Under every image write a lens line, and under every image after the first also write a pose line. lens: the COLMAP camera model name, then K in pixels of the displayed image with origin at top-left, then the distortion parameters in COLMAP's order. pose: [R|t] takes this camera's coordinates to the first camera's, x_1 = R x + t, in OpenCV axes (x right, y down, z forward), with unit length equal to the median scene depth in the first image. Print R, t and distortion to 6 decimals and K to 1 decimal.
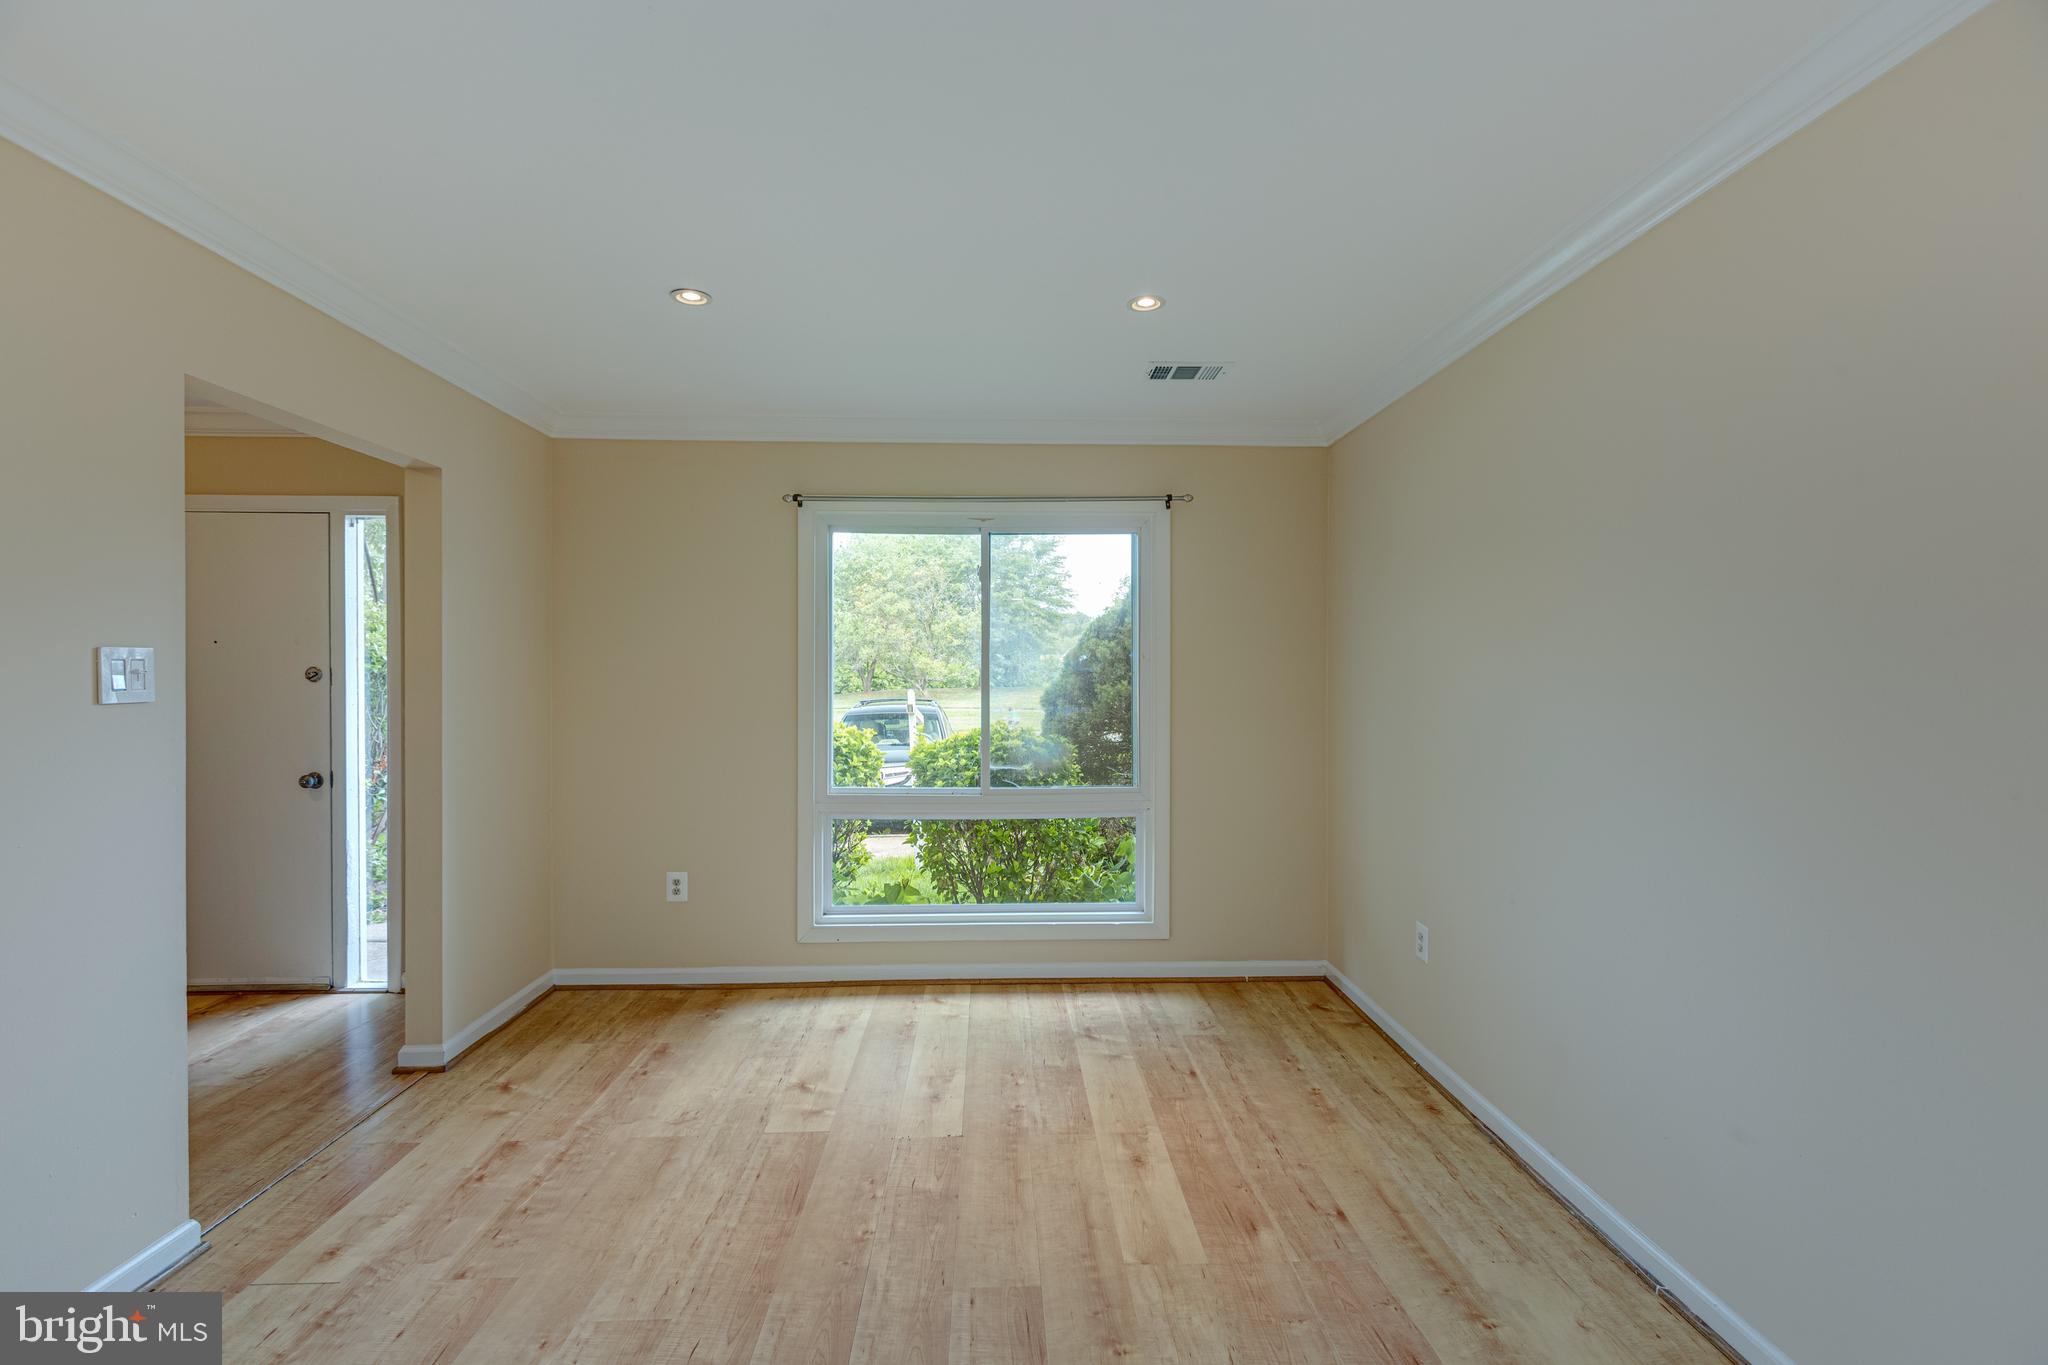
lens RADIAL K [[905.8, 0, 1023.7], [0, 905.8, 678.1], [0, 0, 1]] dist [0.004497, -0.002161]
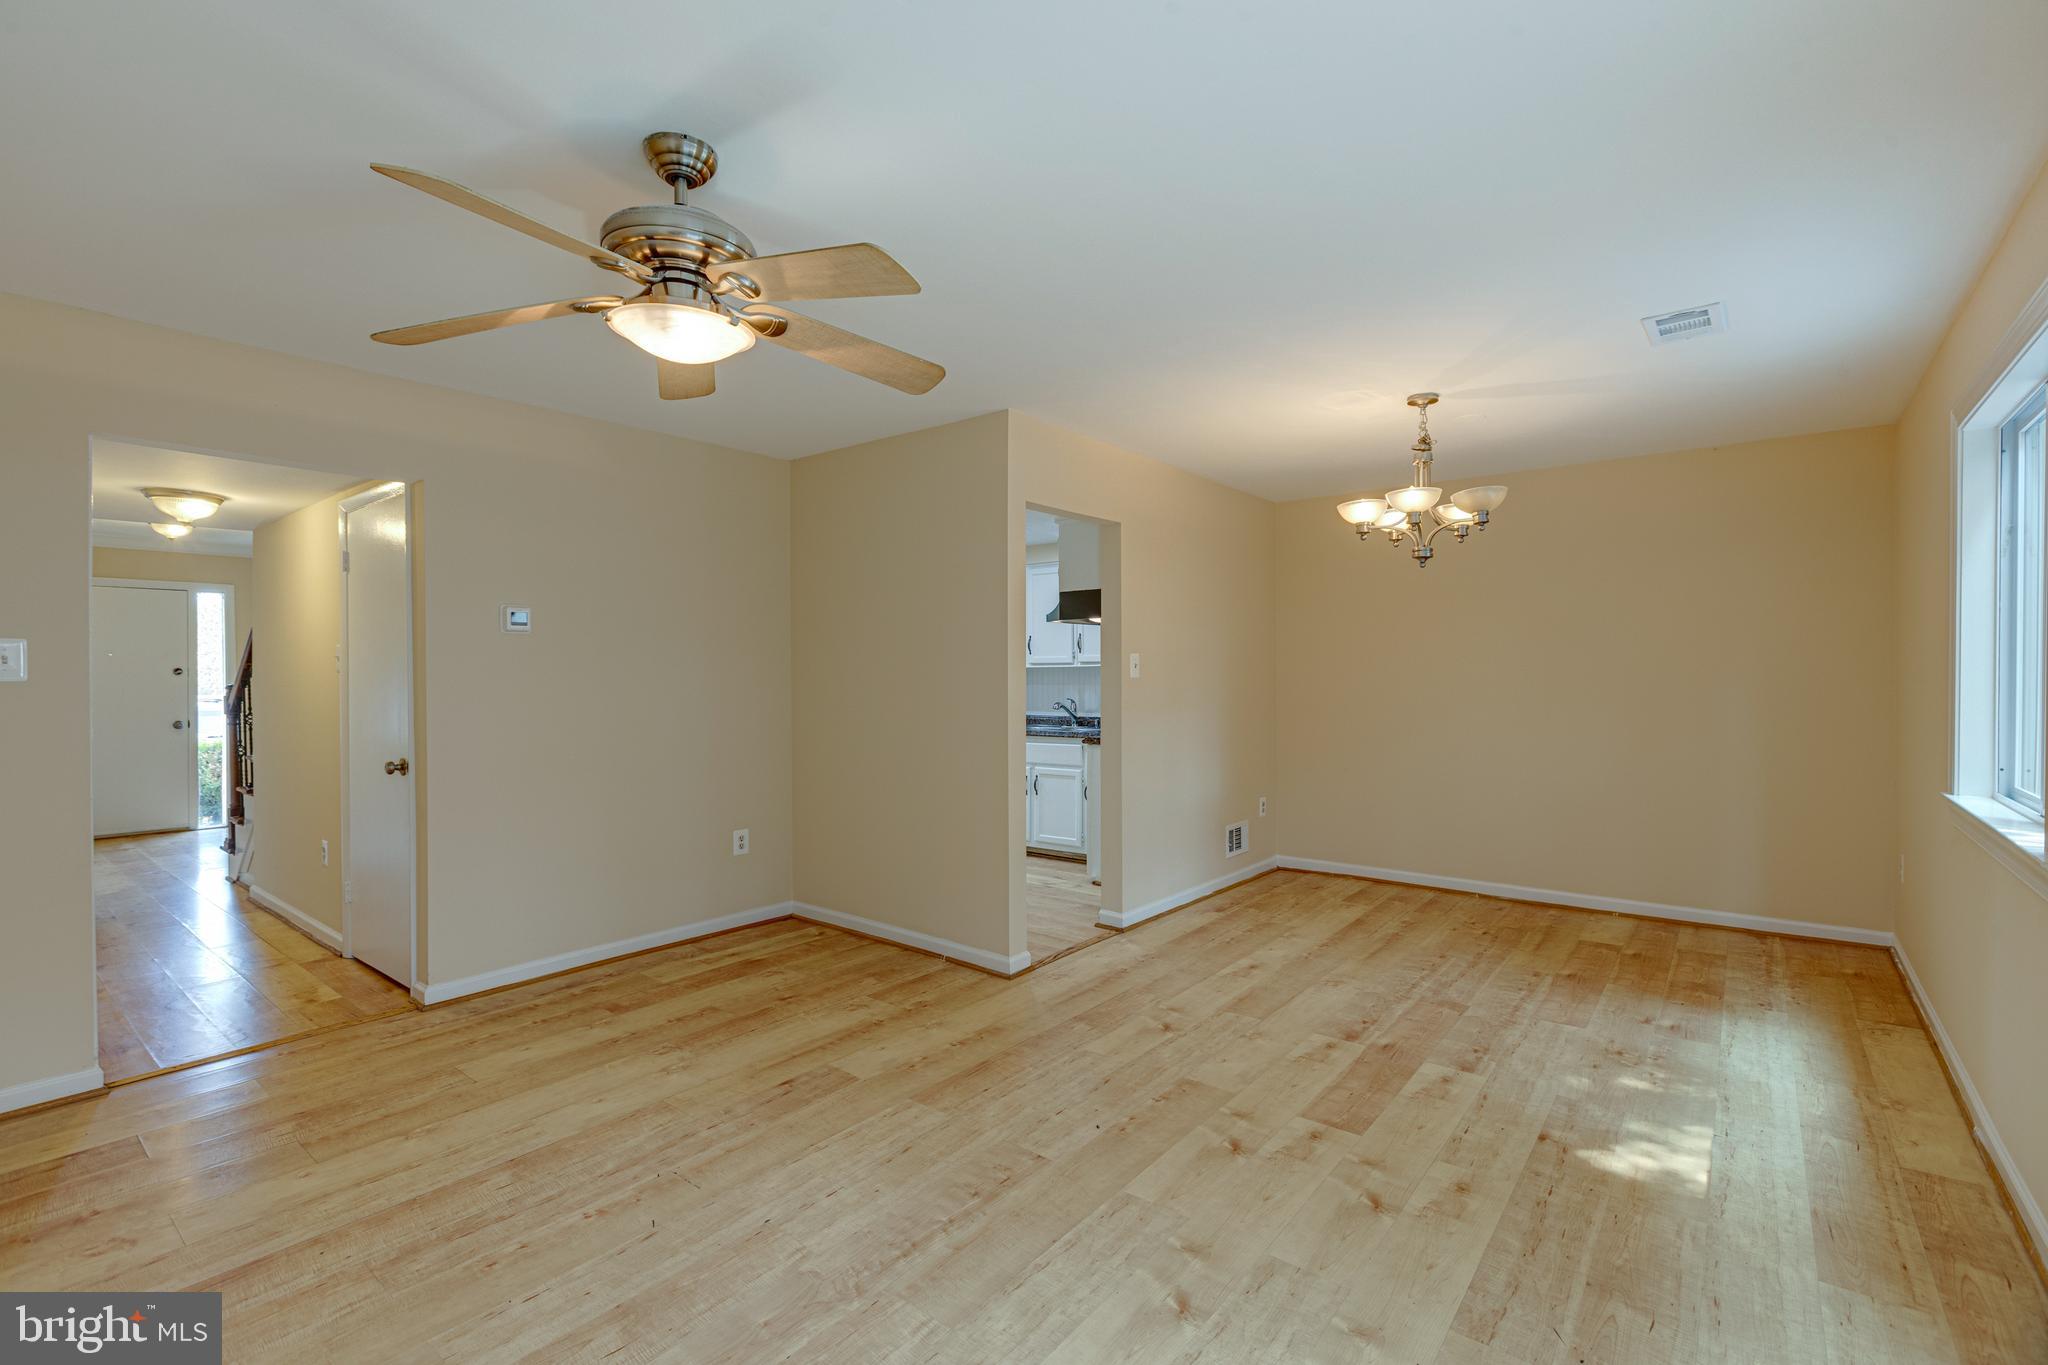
lens RADIAL K [[905.8, 0, 1027.3], [0, 905.8, 678.0], [0, 0, 1]] dist [0.004497, -0.002161]
pose [[0.656034, -0.006456, 0.754704, -1.187236], [0.009706, 0.999953, 0.000117, 0.031666], [-0.754669, 0.007249, 0.656065, -1.899468]]
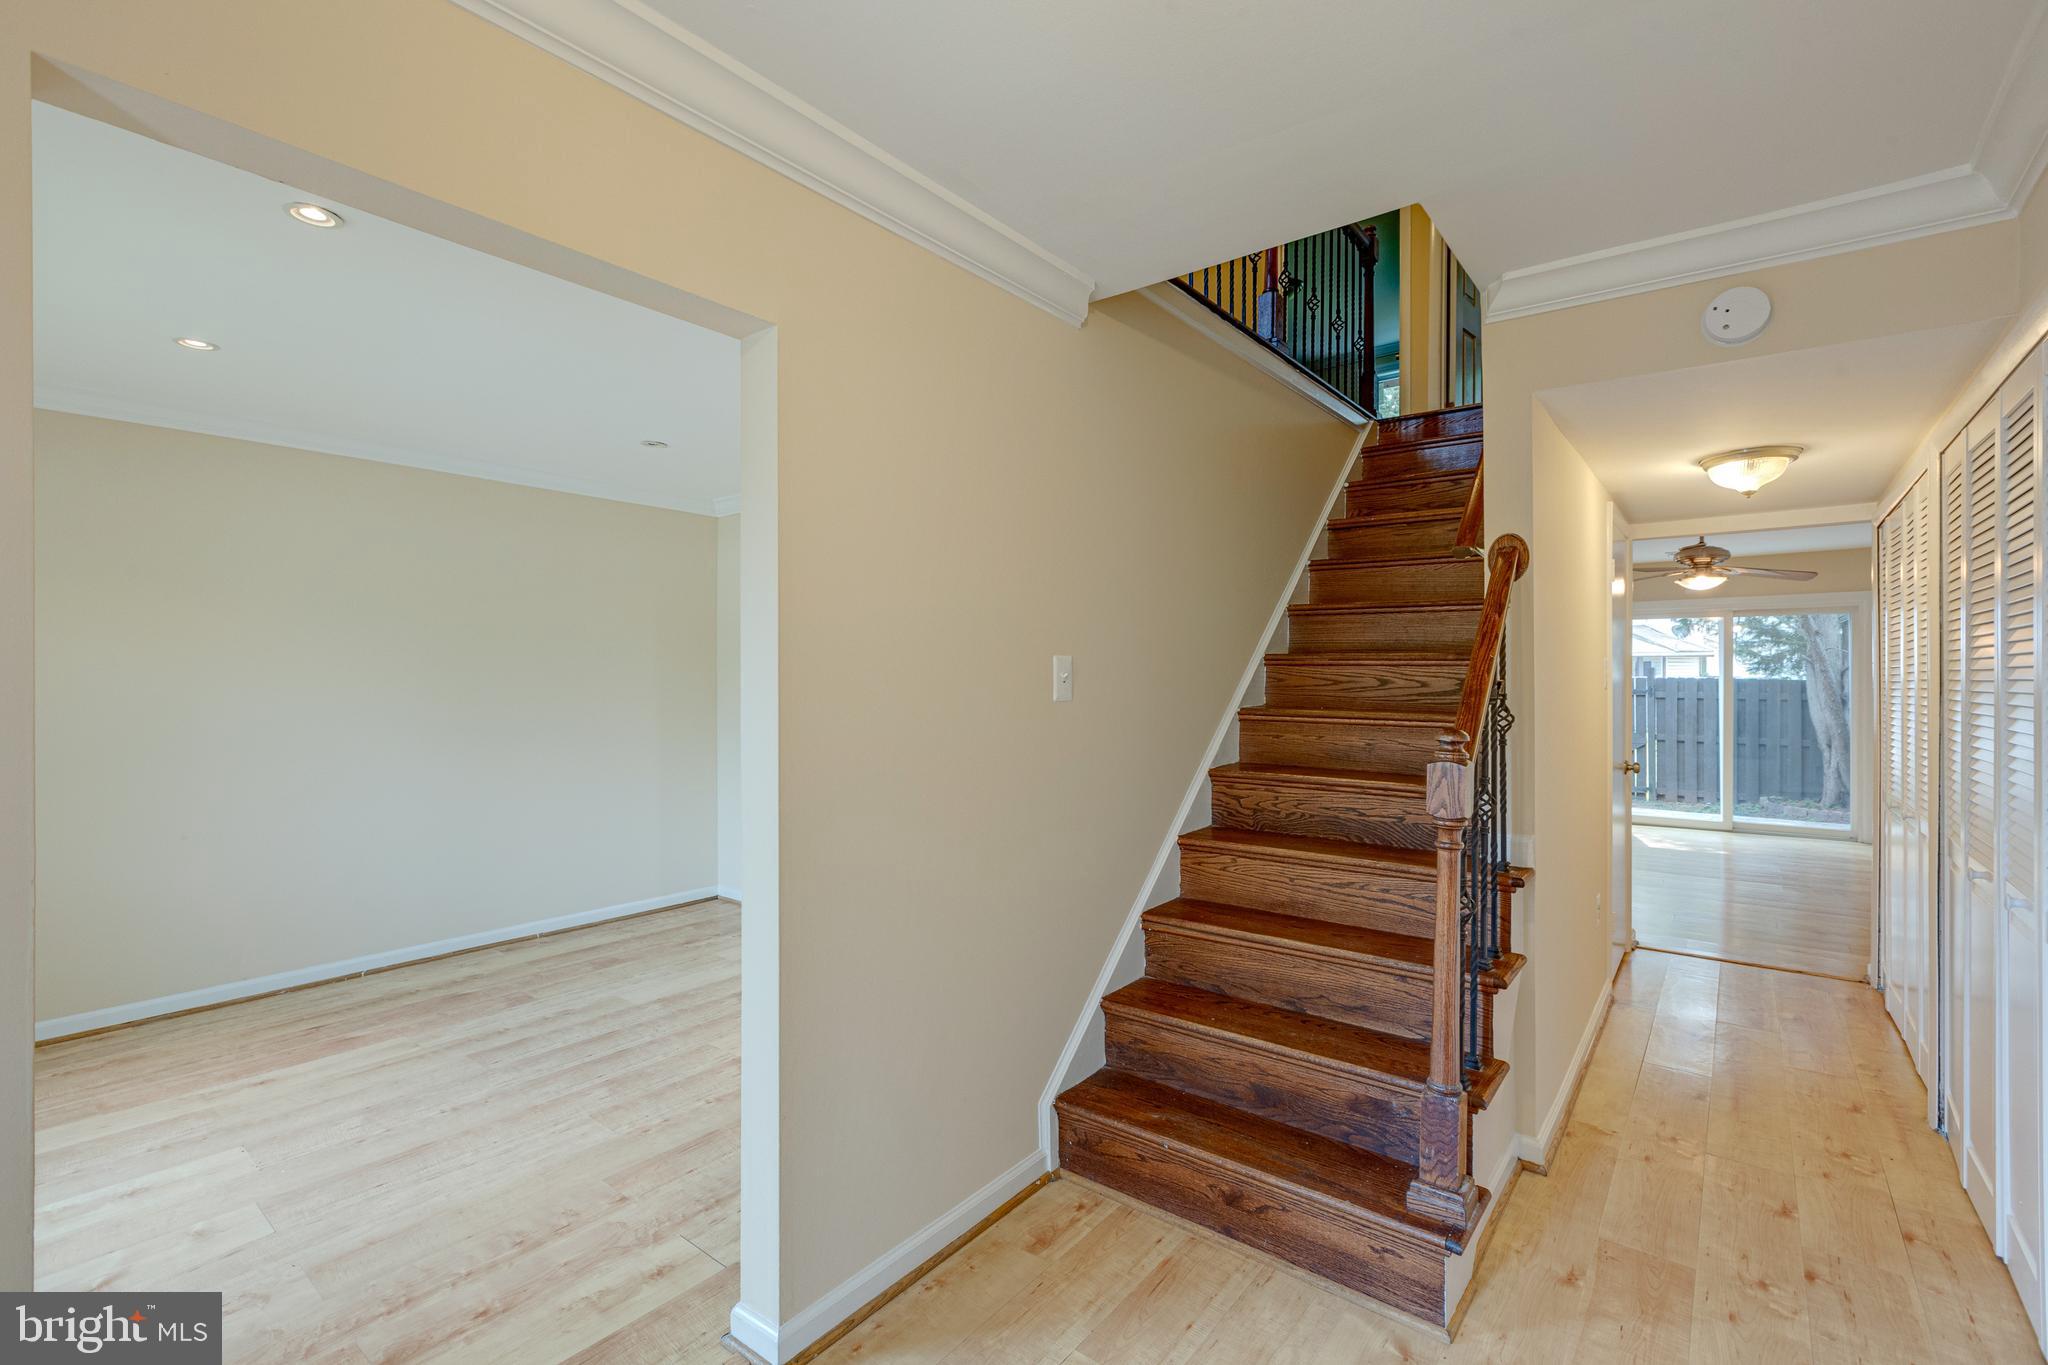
lens RADIAL K [[905.8, 0, 1031.8], [0, 905.8, 685.3], [0, 0, 1]] dist [0.004497, -0.002161]
pose [[-0.761732, -0.006563, 0.647859, -1.054430], [0.003179, 0.999899, 0.013866, -0.008372], [-0.647884, 0.012622, -0.761634, 0.916985]]
